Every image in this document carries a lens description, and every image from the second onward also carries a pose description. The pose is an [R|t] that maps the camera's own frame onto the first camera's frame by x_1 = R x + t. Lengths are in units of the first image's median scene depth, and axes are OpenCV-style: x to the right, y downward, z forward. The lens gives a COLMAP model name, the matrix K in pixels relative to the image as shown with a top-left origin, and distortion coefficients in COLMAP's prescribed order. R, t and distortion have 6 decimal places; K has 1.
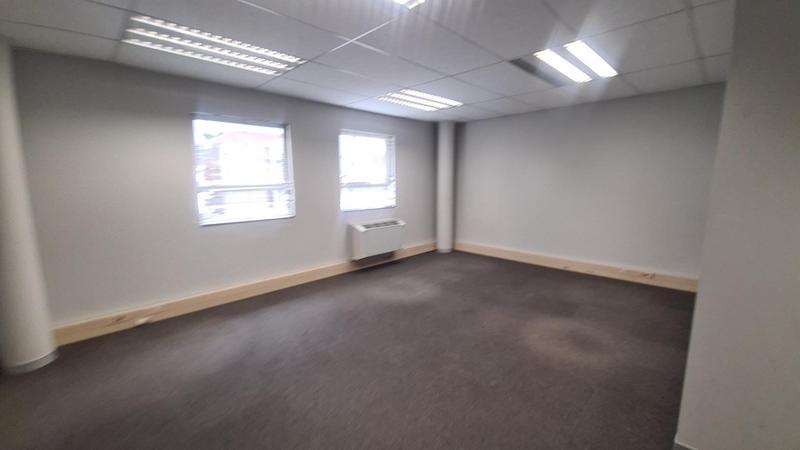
lens RADIAL K [[321.8, 0, 402.7], [0, 321.8, 225.6], [0, 0, 1]] dist [-0.008604, -0.001457]
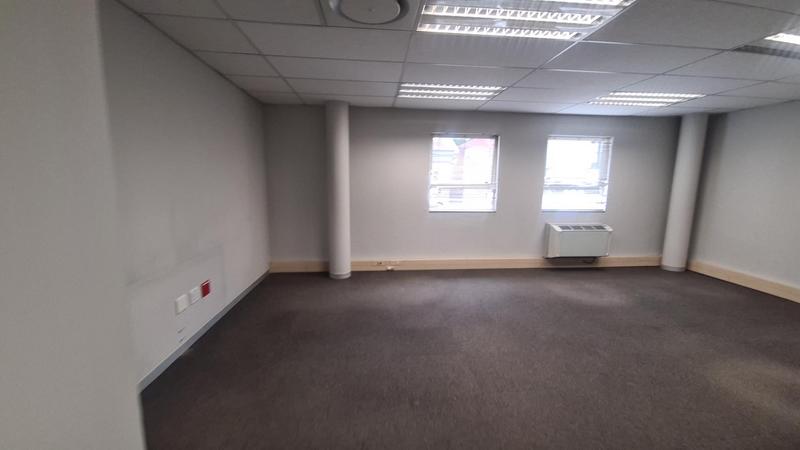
lens RADIAL K [[321.8, 0, 399.1], [0, 321.8, 222.9], [0, 0, 1]] dist [-0.008604, -0.001457]
pose [[0.749648, 0.104368, -0.653555, 0.182016], [-0.110067, 0.993396, 0.032389, 0.015276], [0.652620, 0.047655, 0.756185, -0.144826]]
